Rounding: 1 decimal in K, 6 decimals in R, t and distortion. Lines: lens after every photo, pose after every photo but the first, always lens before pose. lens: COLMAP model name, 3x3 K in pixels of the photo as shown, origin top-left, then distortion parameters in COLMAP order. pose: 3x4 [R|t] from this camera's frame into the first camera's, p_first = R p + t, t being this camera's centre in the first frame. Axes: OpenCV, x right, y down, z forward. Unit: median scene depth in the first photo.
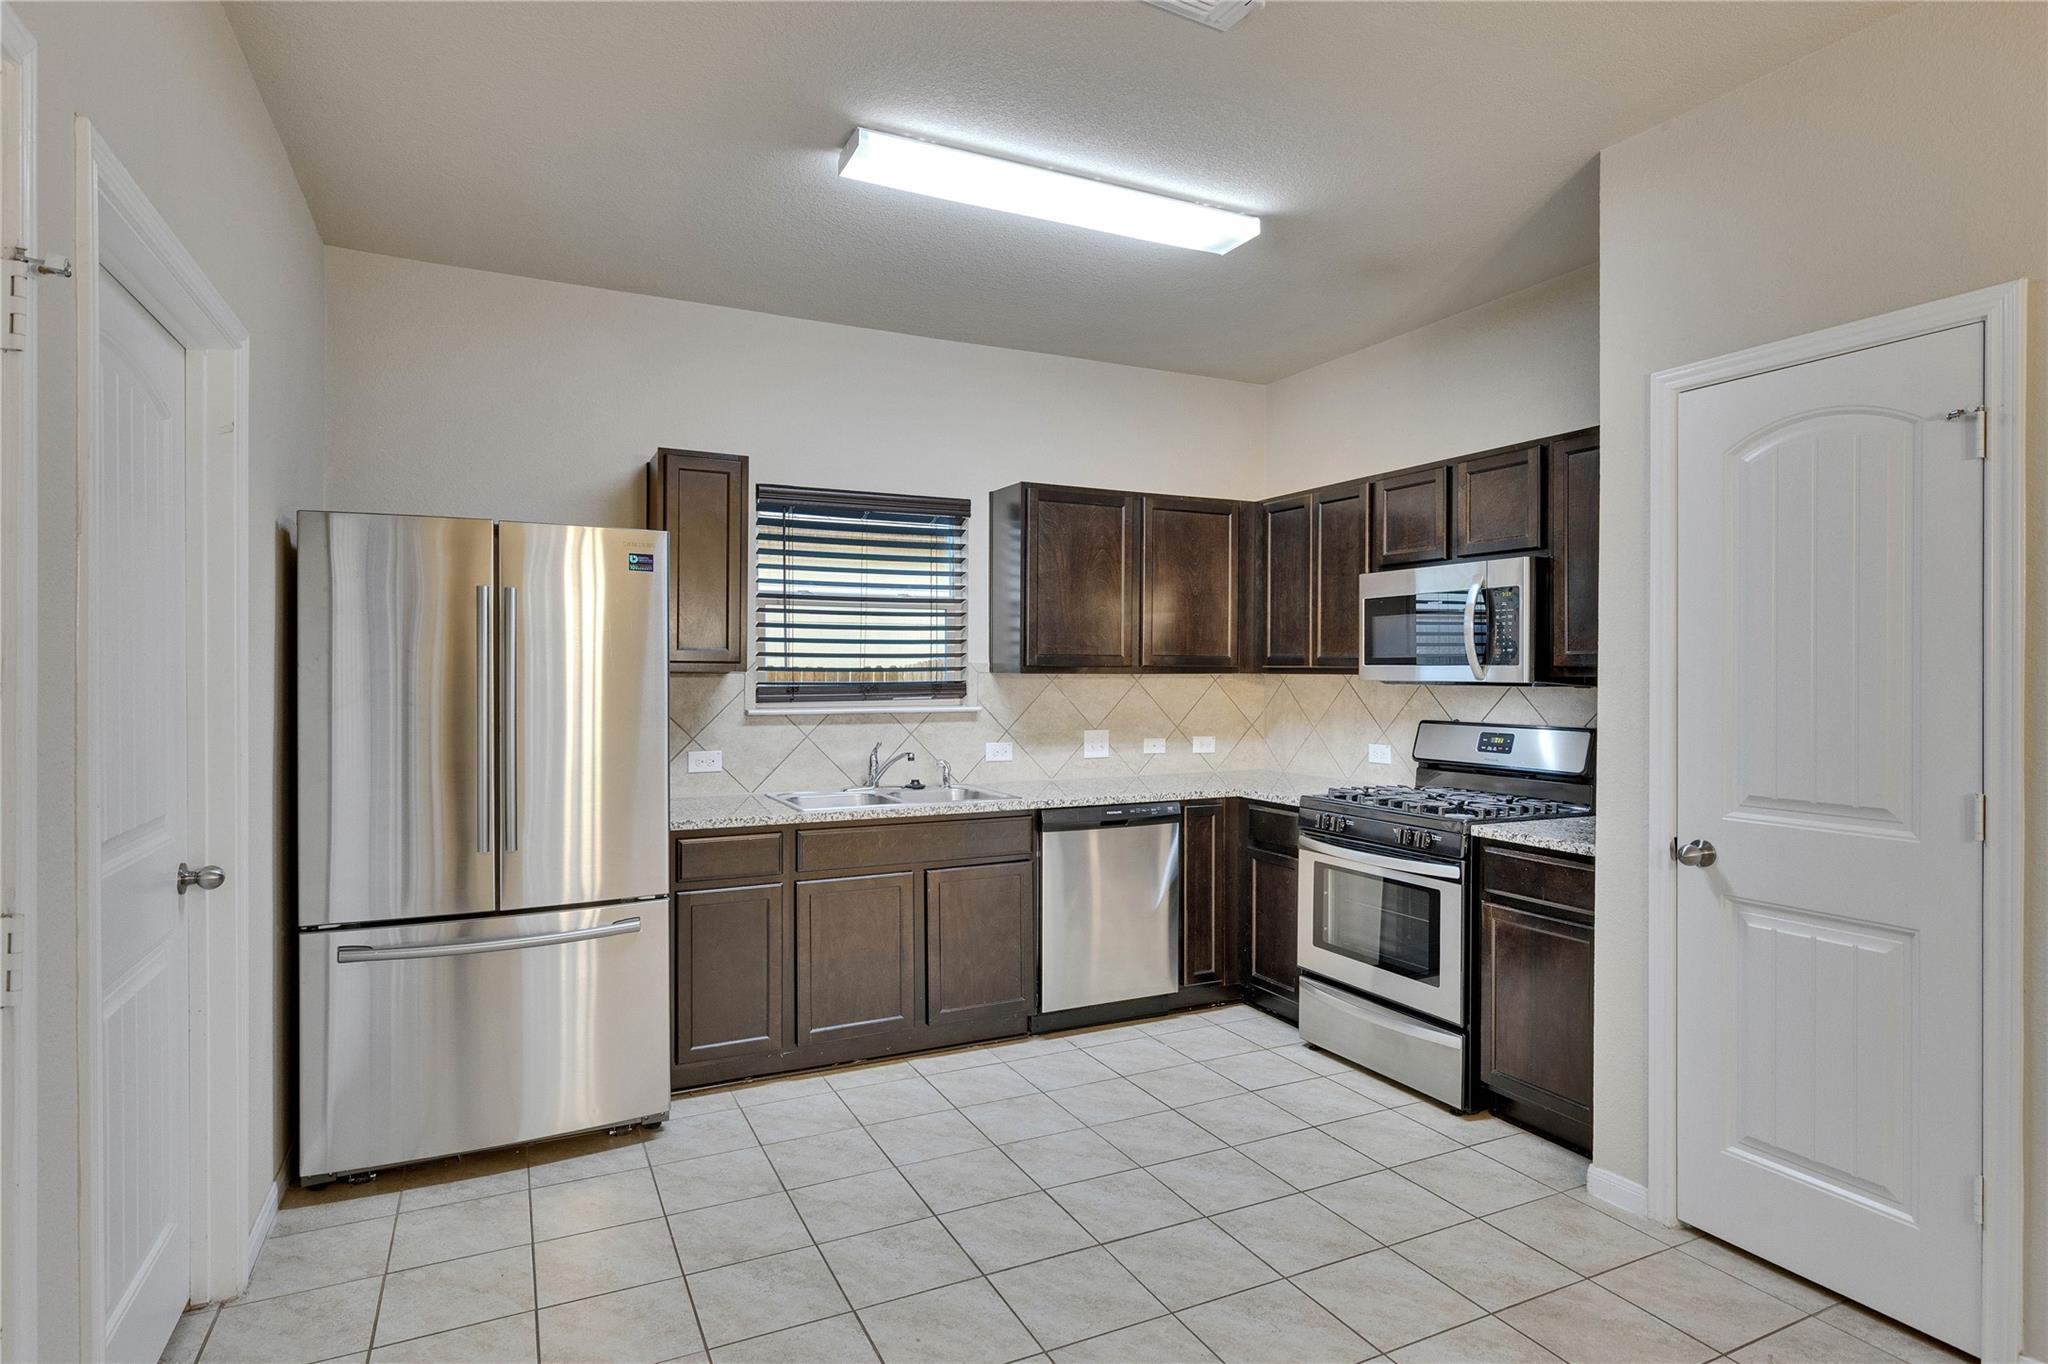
lens RADIAL K [[1076.1, 0, 1023.5], [0, 1076.1, 676.5], [0, 0, 1]] dist [-0.002944, -0.001908]
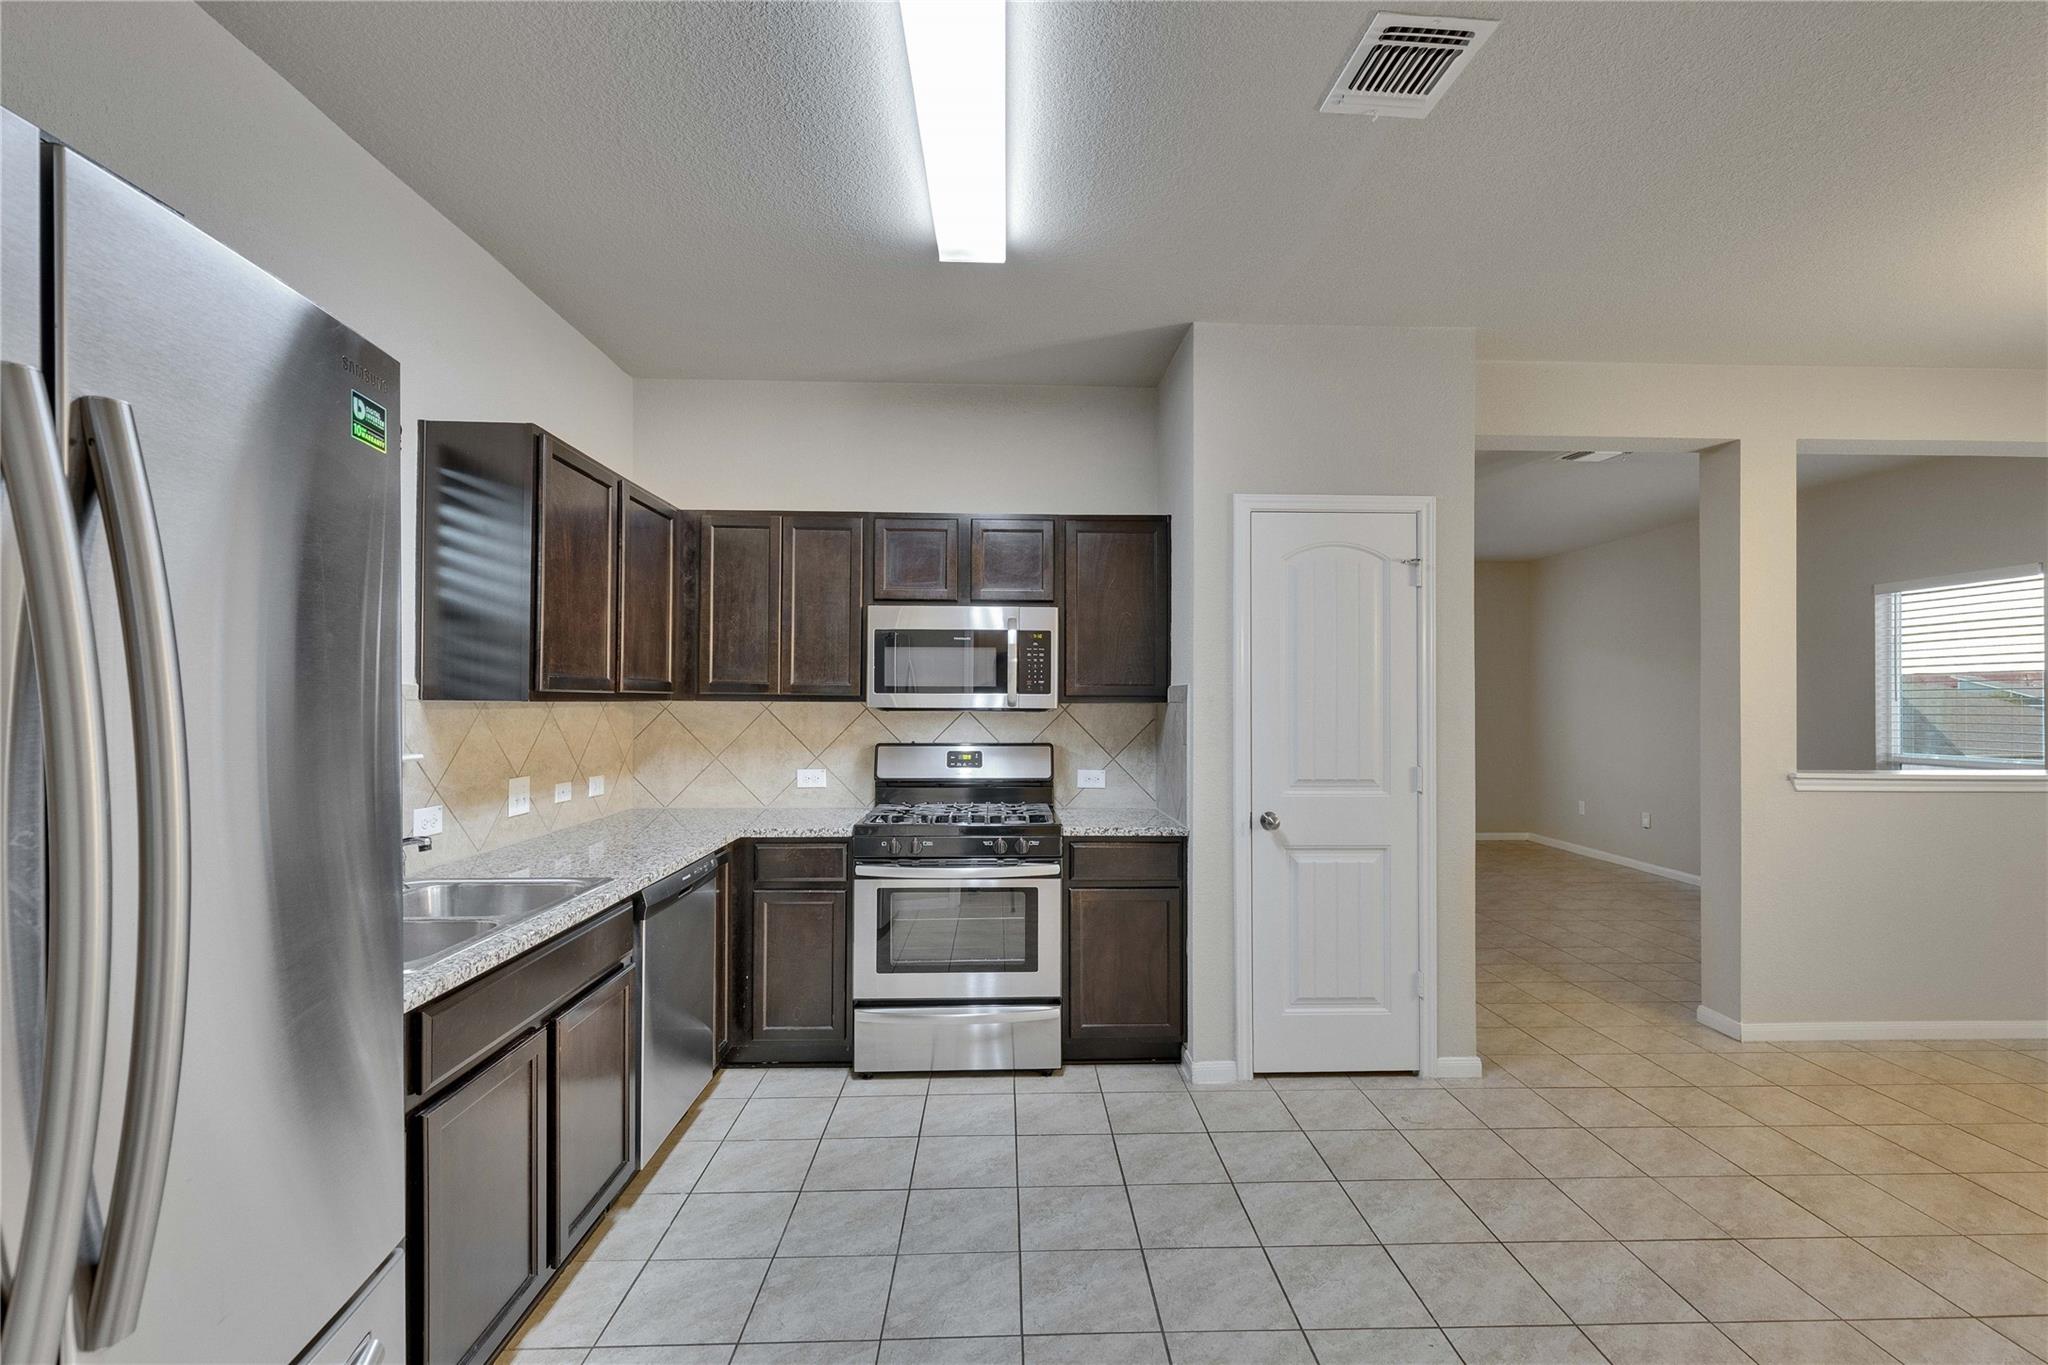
lens RADIAL K [[916.2, 0, 1027.8], [0, 916.2, 694.4], [0, 0, 1]] dist [0.000649, -0.000108]
pose [[0.409417, 0.004550, 0.912336, -0.499835], [0.001866, 0.999981, -0.005825, -0.004482], [-0.912345, 0.004087, 0.409401, 0.575284]]
